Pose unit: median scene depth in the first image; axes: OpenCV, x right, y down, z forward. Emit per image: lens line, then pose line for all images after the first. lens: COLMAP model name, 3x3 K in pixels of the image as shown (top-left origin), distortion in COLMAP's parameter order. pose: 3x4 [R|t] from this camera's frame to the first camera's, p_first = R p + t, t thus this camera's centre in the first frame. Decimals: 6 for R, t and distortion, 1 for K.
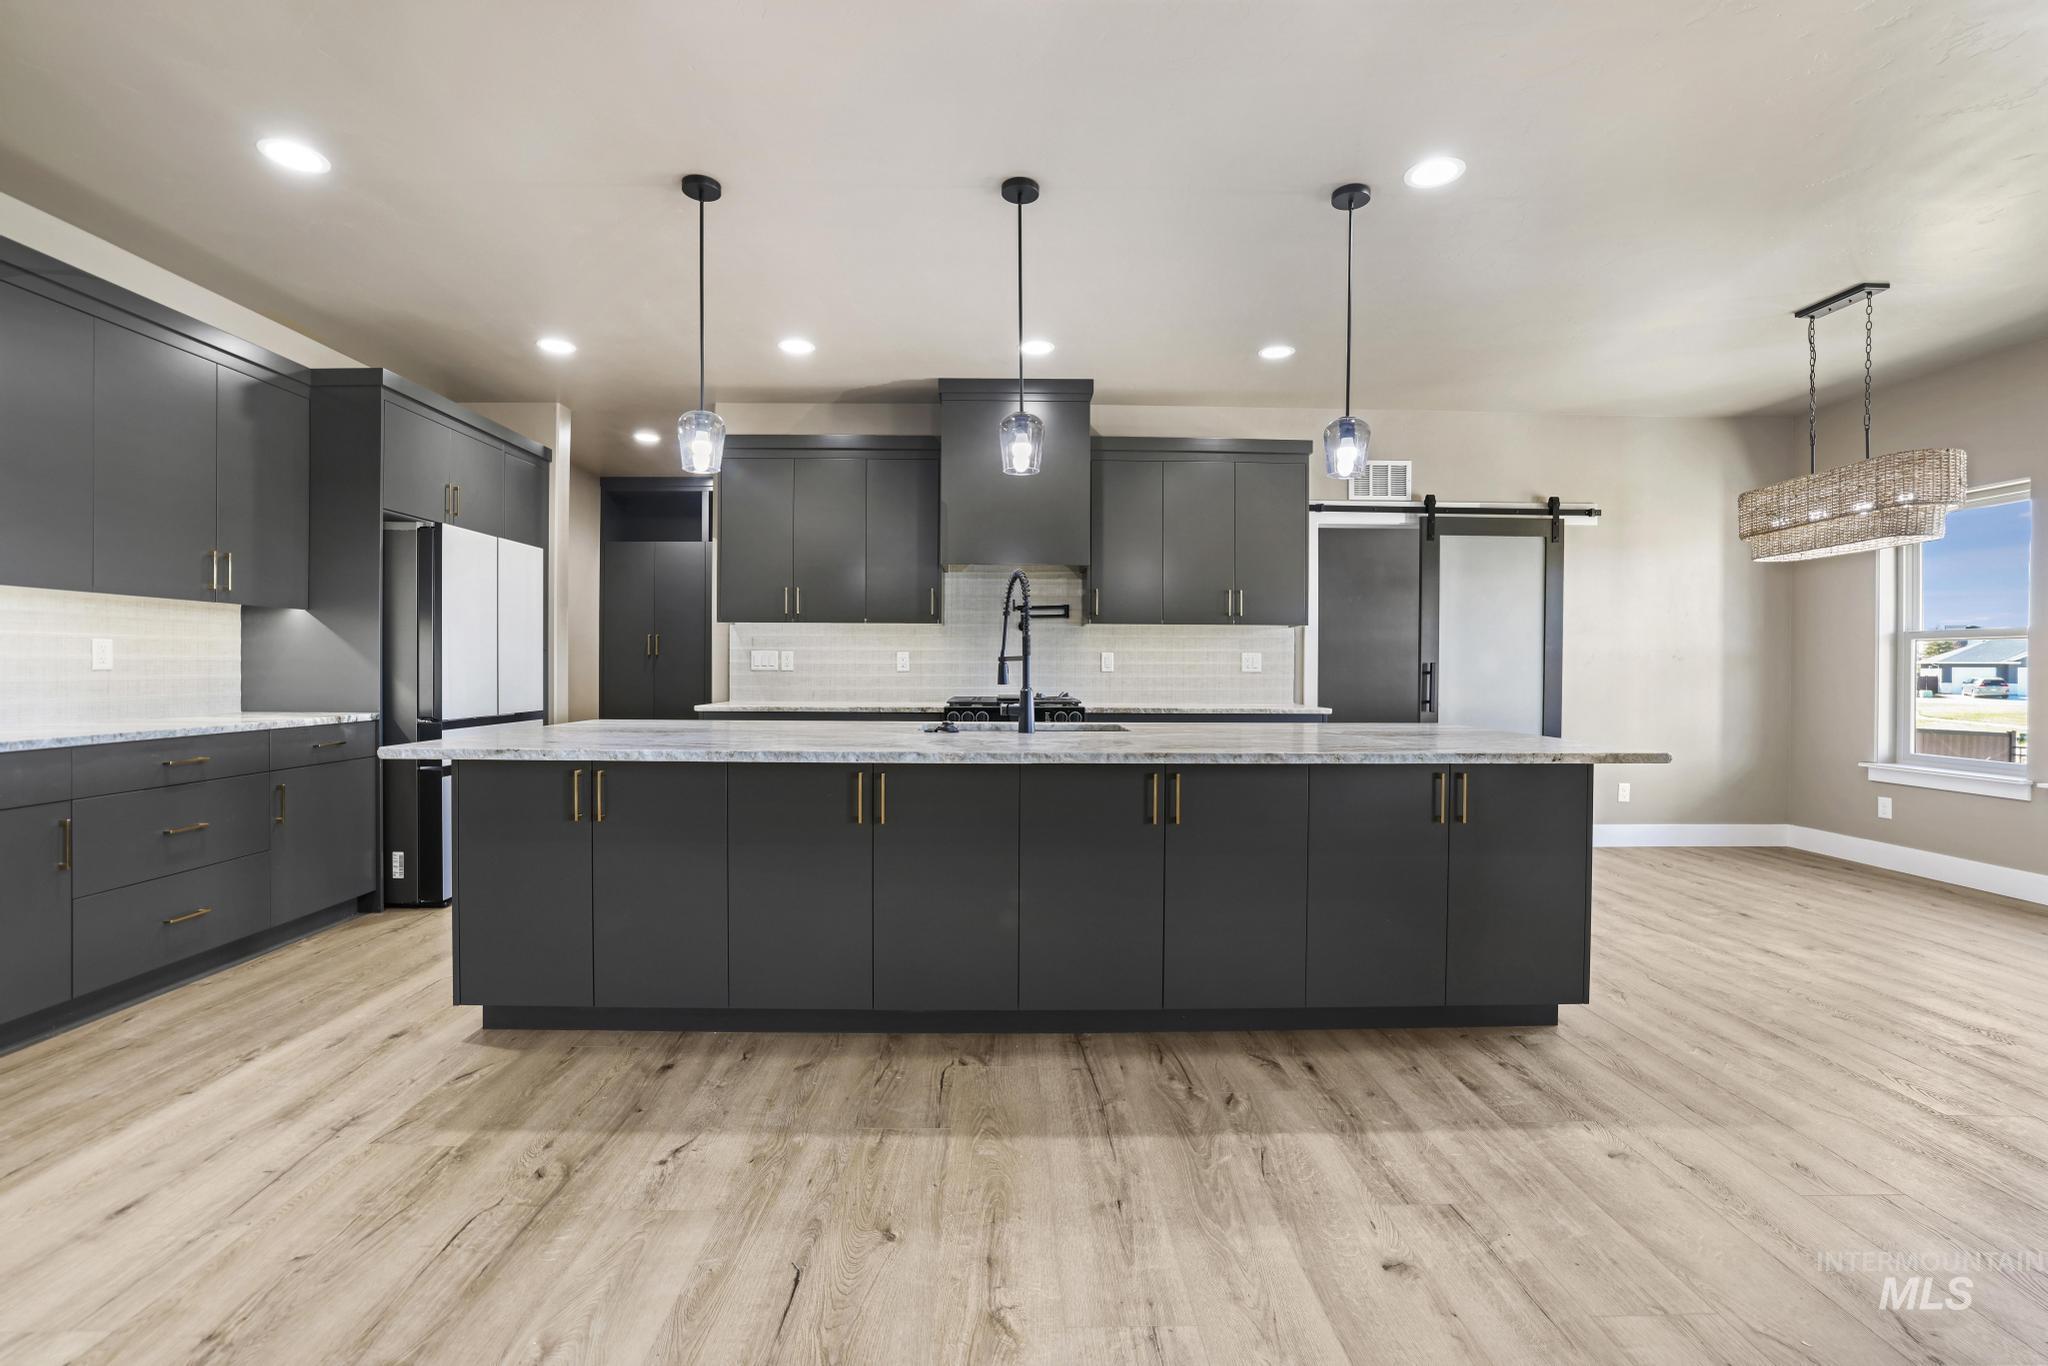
lens RADIAL K [[933.7, 0, 1024.9], [0, 933.7, 679.1], [0, 0, 1]] dist [-0.028266, 0.008937]
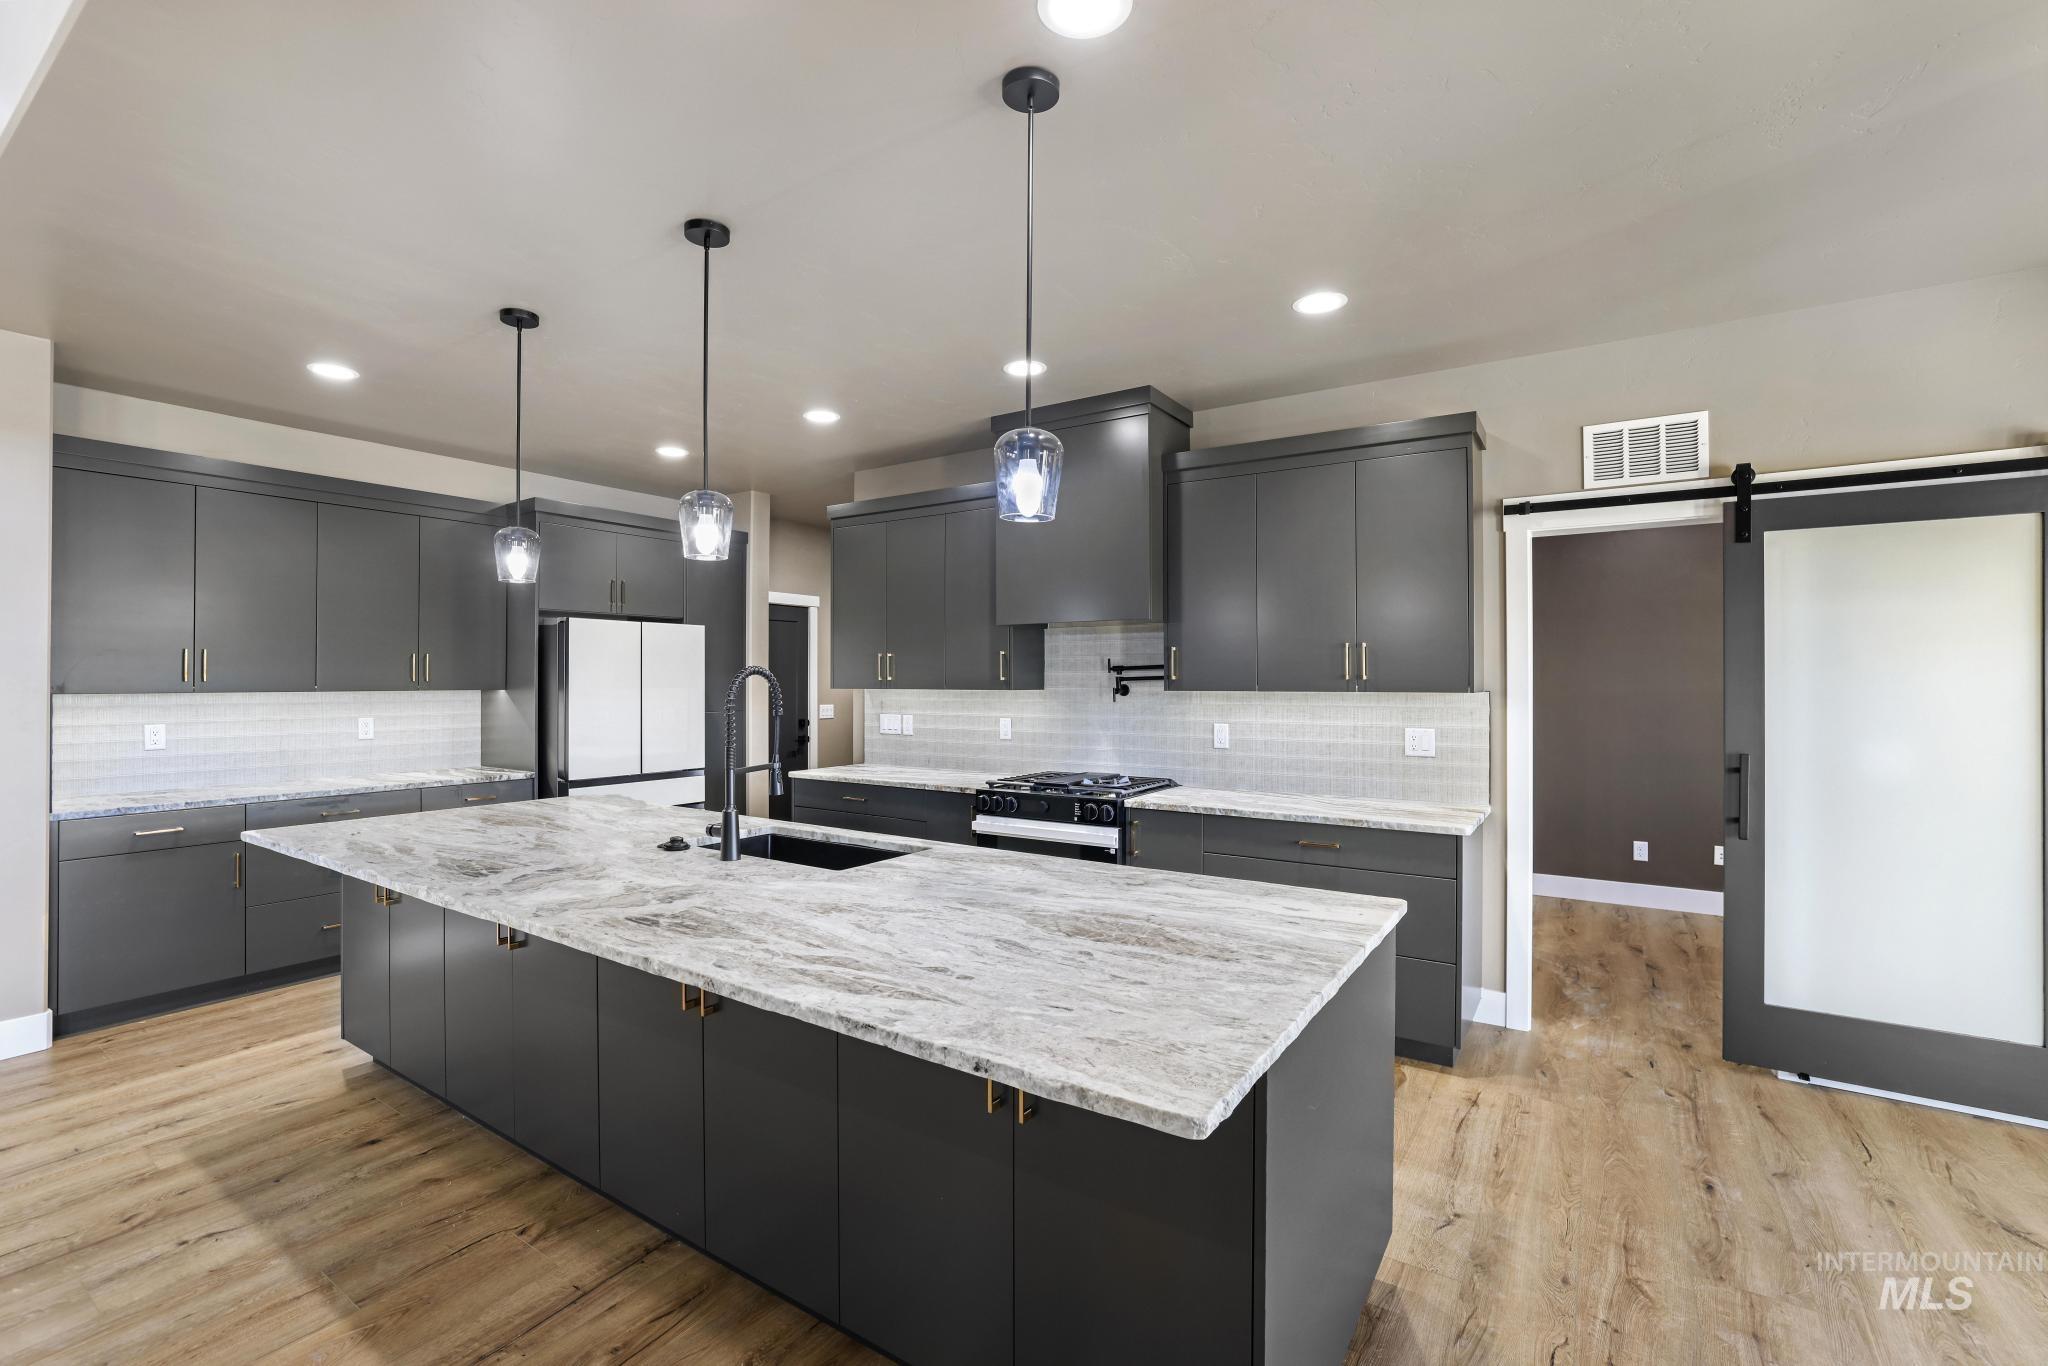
lens RADIAL K [[933.7, 0, 1035.1], [0, 933.7, 673.7], [0, 0, 1]] dist [-0.028266, 0.008937]
pose [[0.807342, -0.007047, -0.590042, 0.513035], [-0.003428, 0.999856, -0.016632, -0.068235], [0.590074, 0.015450, 0.807201, 0.334800]]
